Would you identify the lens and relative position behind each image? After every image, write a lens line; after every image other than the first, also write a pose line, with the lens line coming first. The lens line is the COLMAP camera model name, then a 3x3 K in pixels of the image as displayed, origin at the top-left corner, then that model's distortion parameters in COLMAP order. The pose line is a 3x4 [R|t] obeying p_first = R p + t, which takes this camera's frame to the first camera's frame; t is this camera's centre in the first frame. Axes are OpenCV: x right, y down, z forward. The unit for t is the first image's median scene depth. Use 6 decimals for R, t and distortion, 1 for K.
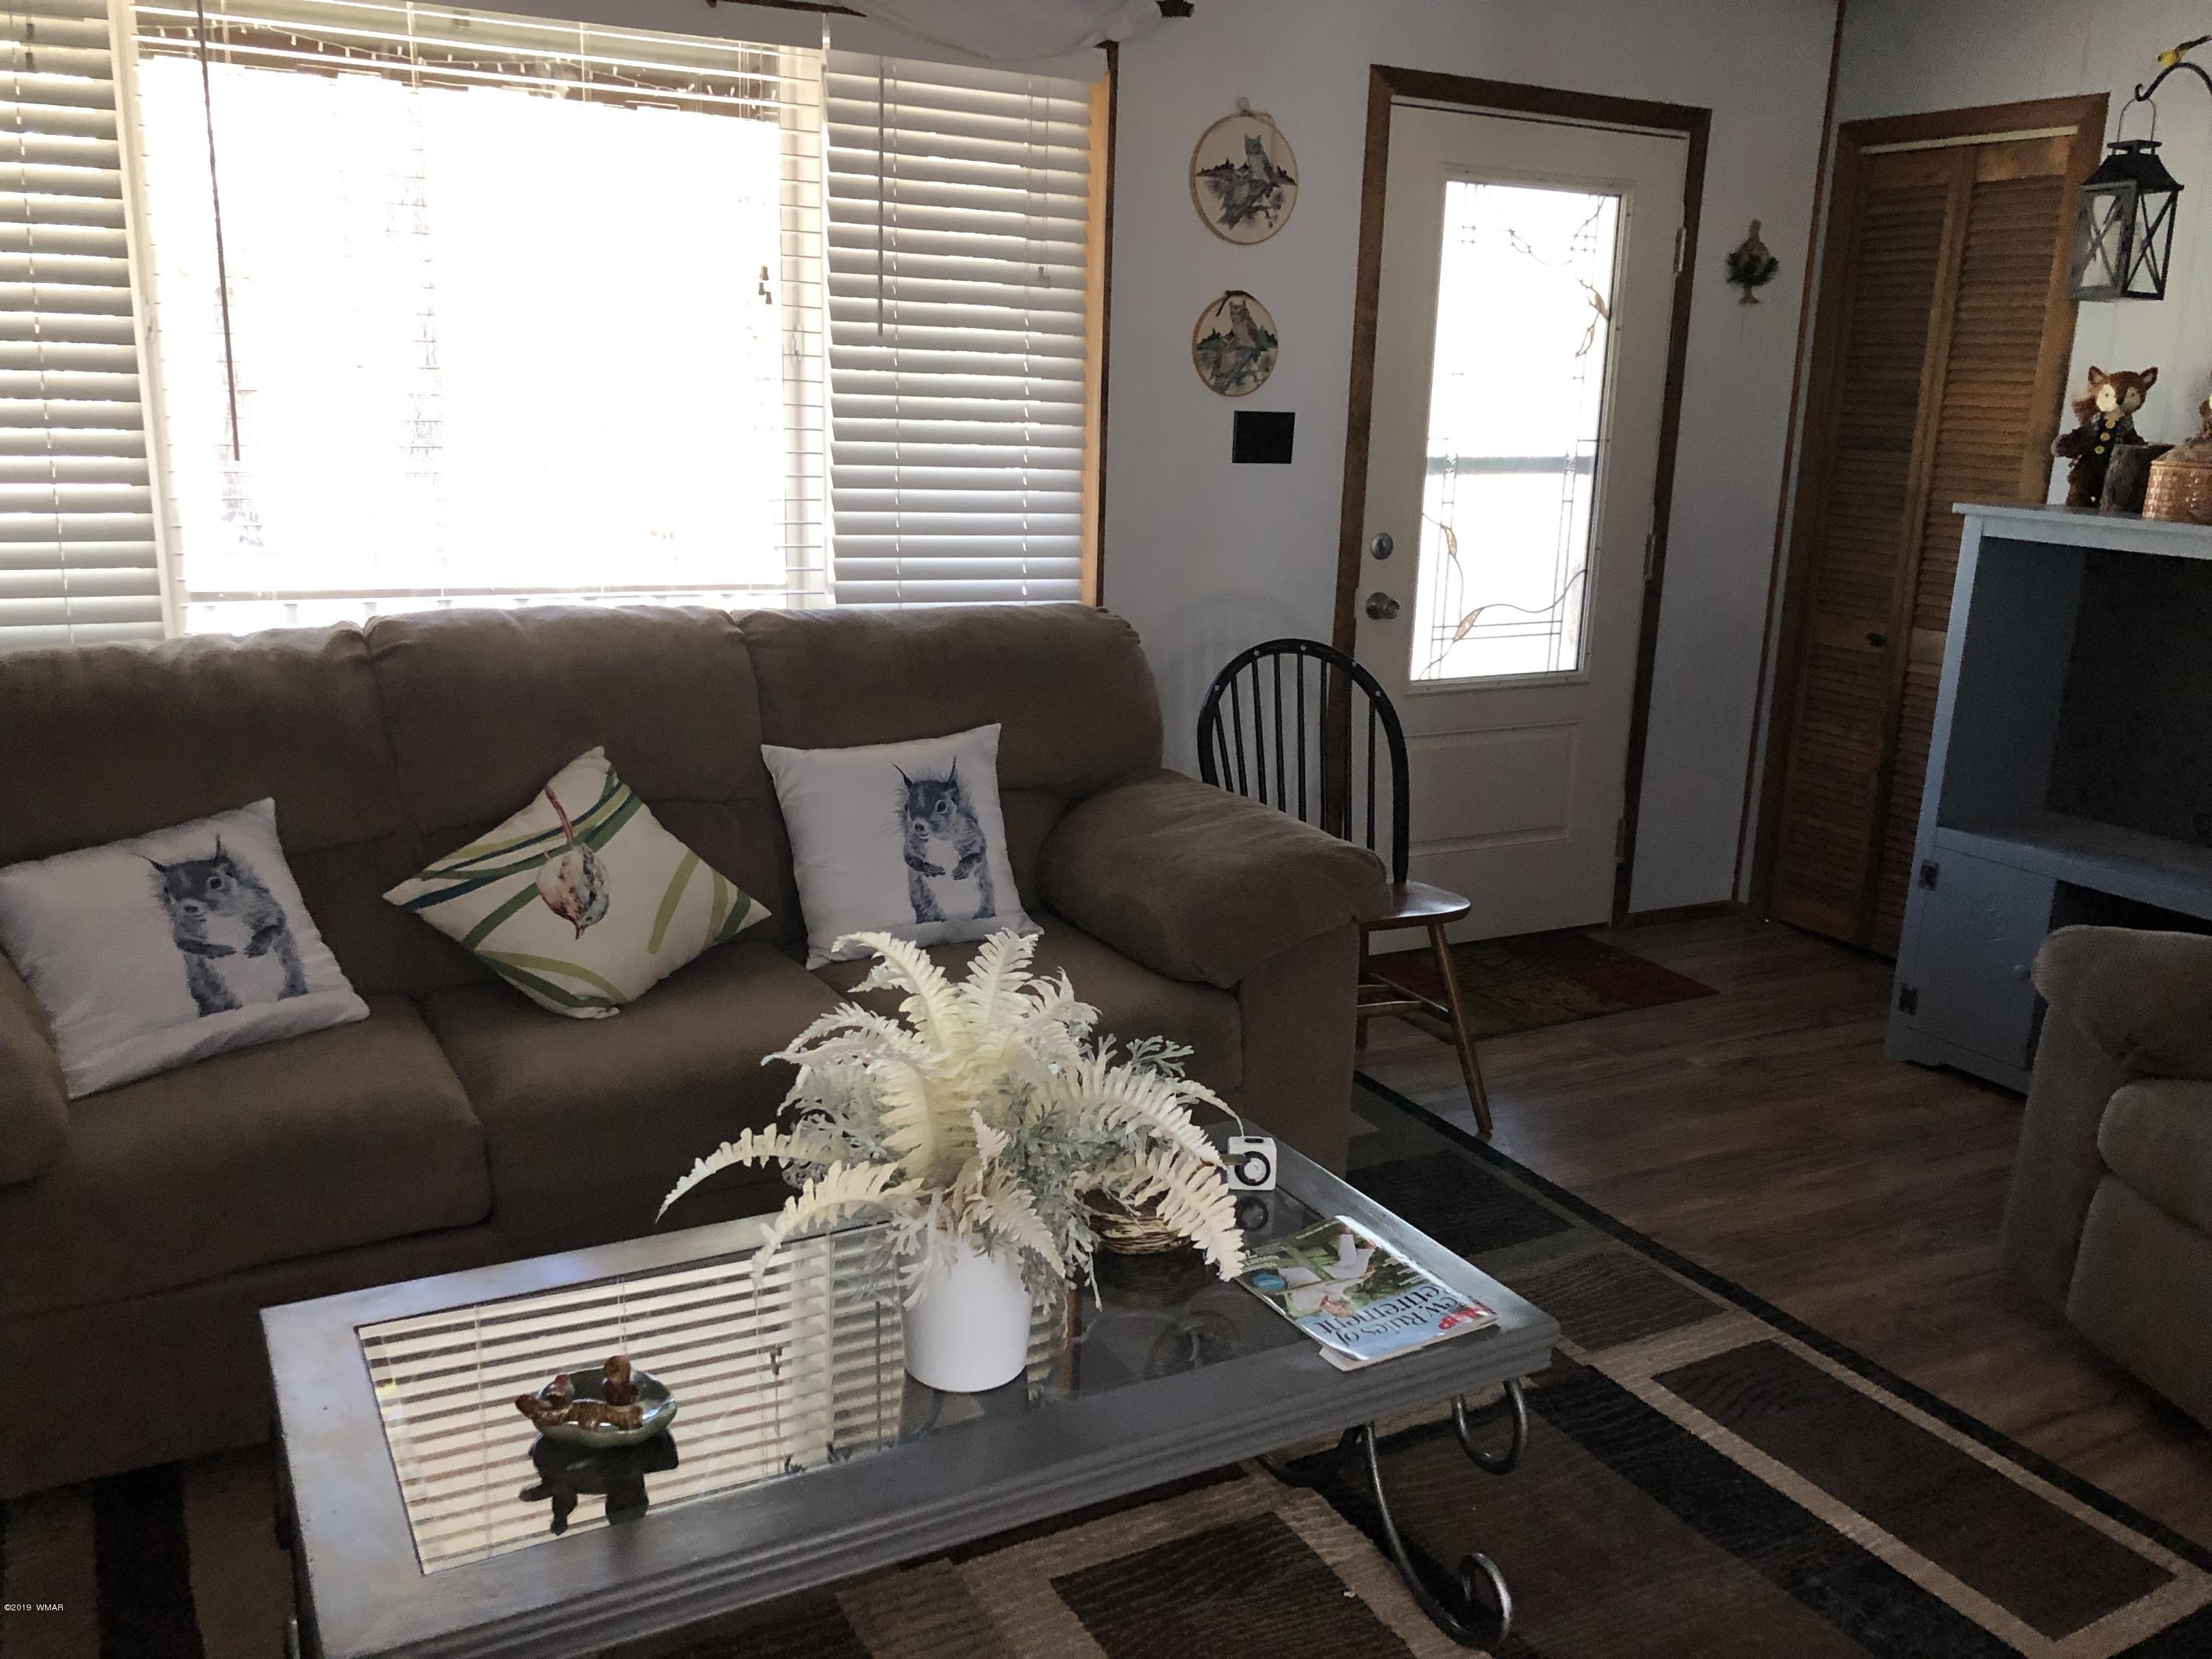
lens RADIAL K [[1798.8, 0, 1100.2], [0, 1798.8, 816.1], [0, 0, 1]] dist [0.035069, -0.033849]
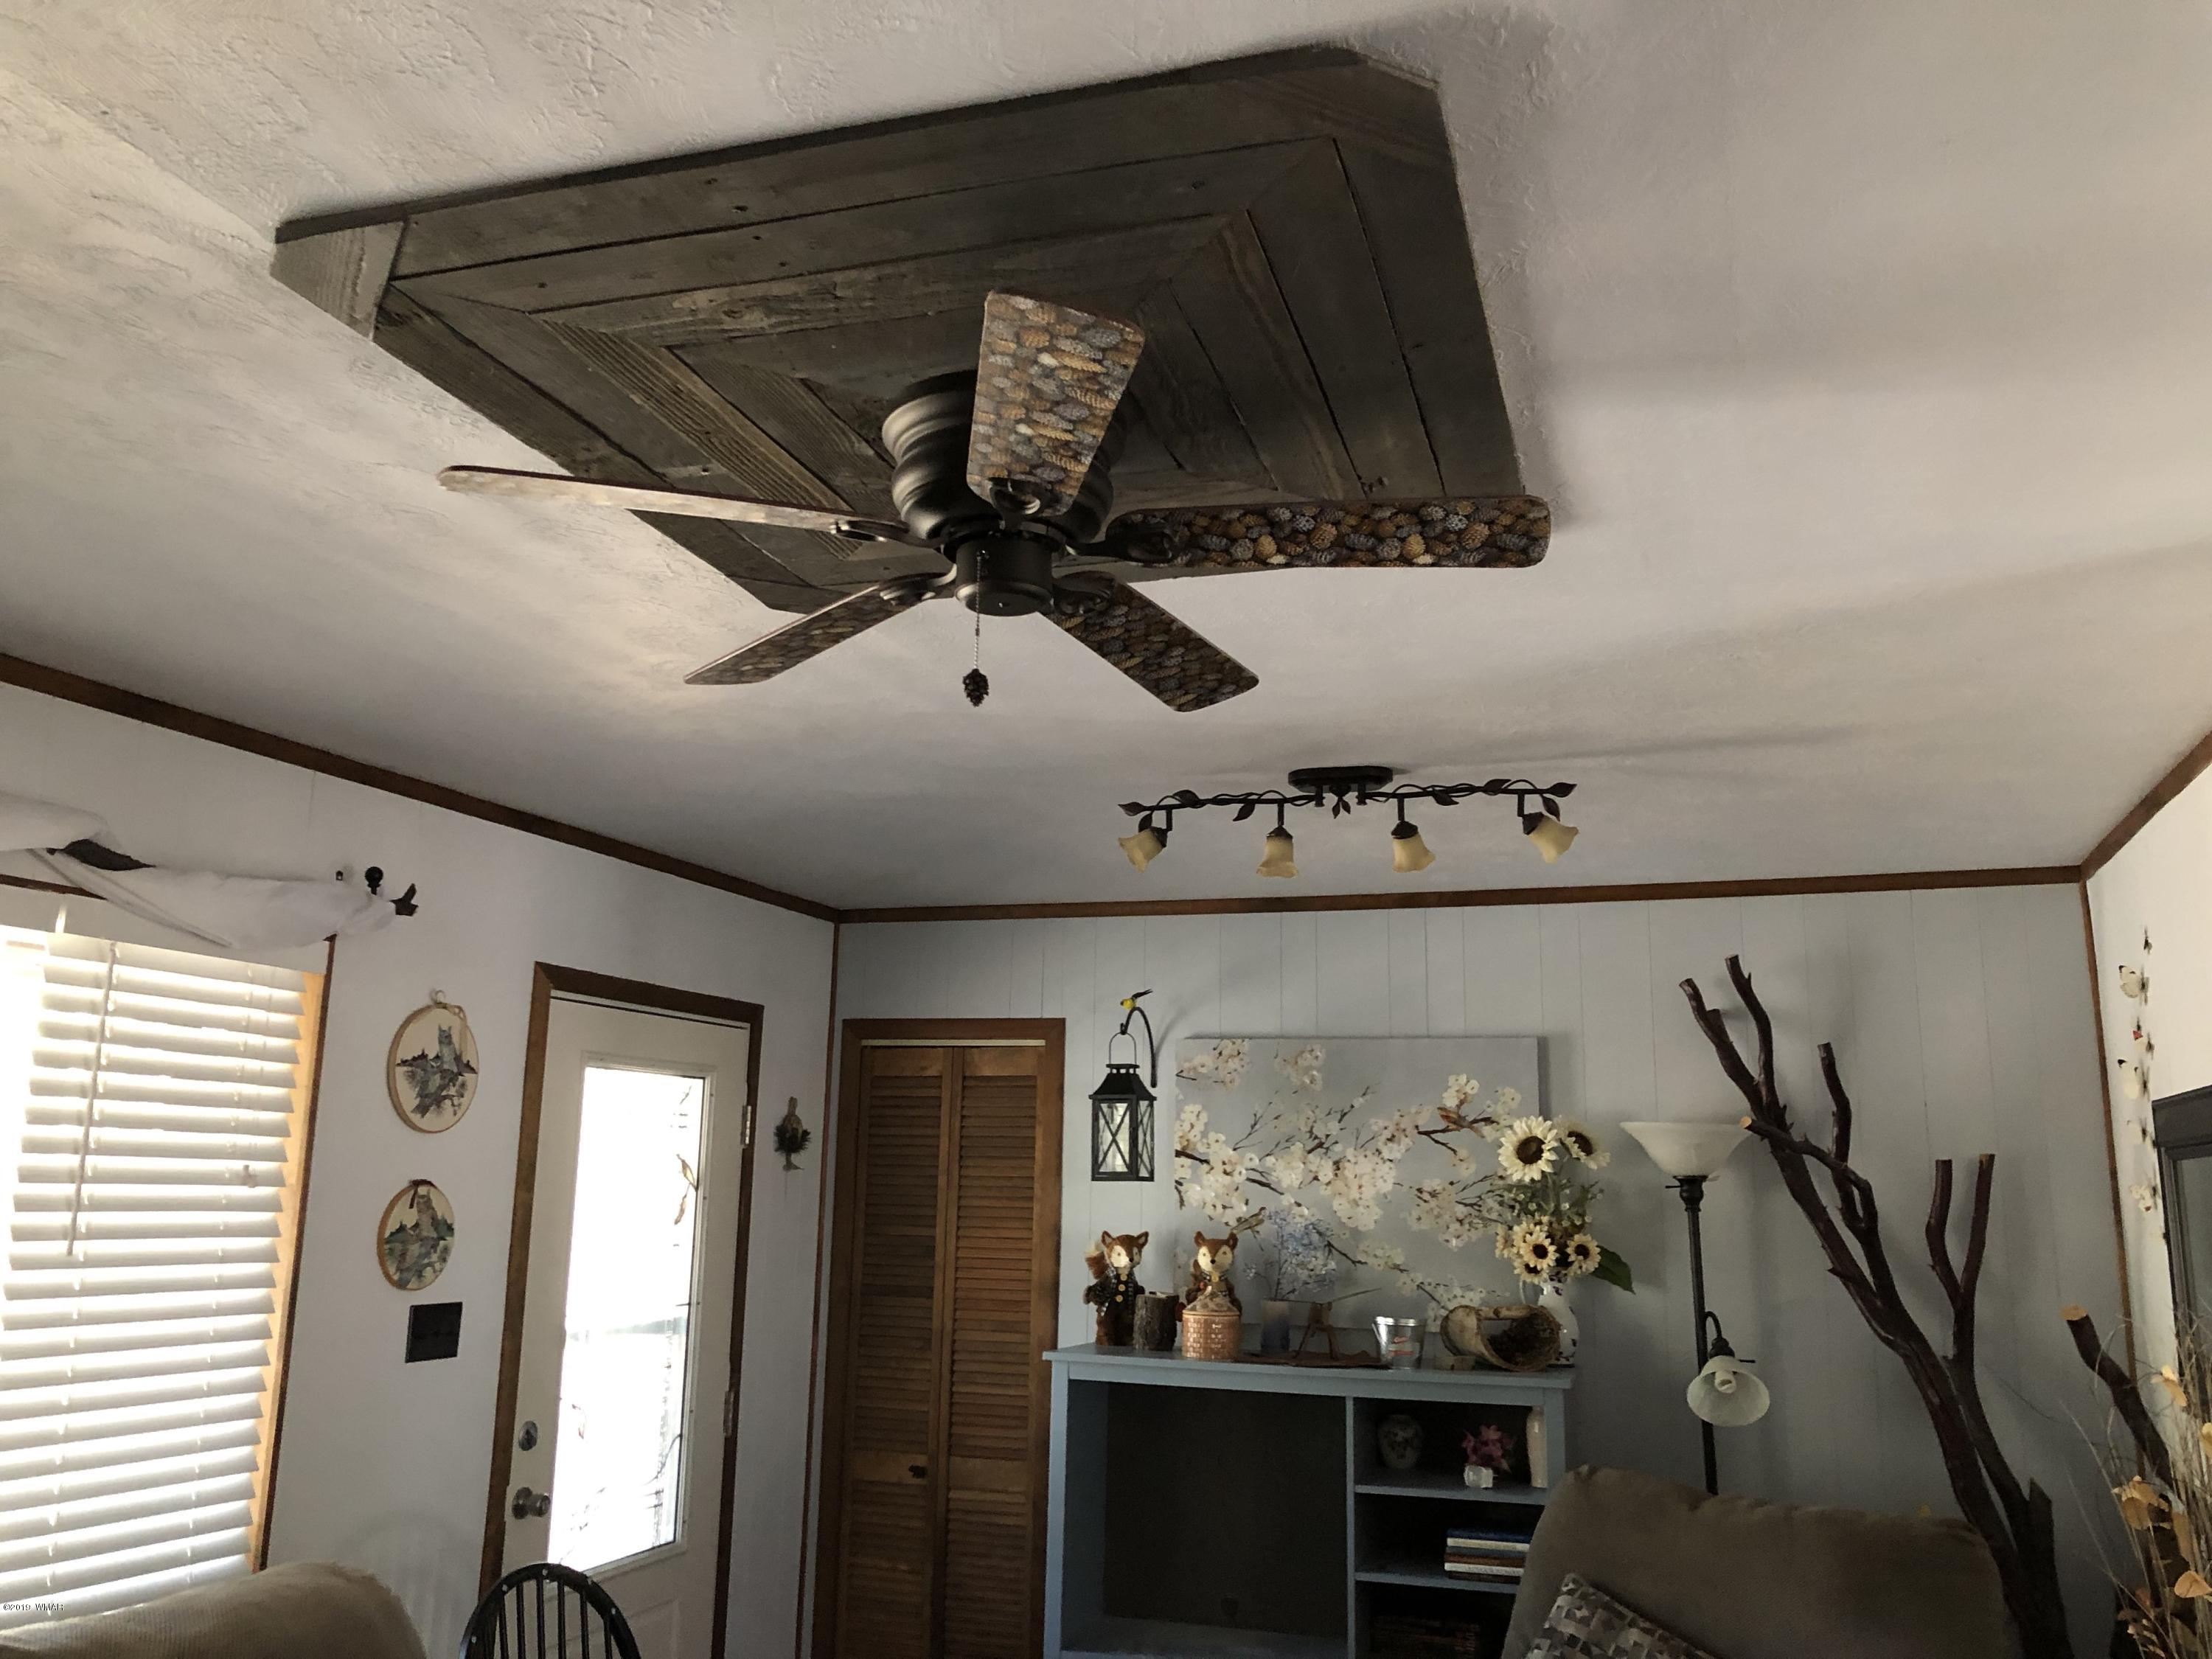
lens RADIAL K [[1798.8, 0, 1110.9], [0, 1798.8, 795.2], [0, 0, 1]] dist [0.035069, -0.033849]
pose [[0.732204, 0.126492, 0.669236, -0.326294], [0.163139, 0.921426, -0.352647, -0.082557], [-0.661258, 0.367388, 0.654036, 0.059891]]
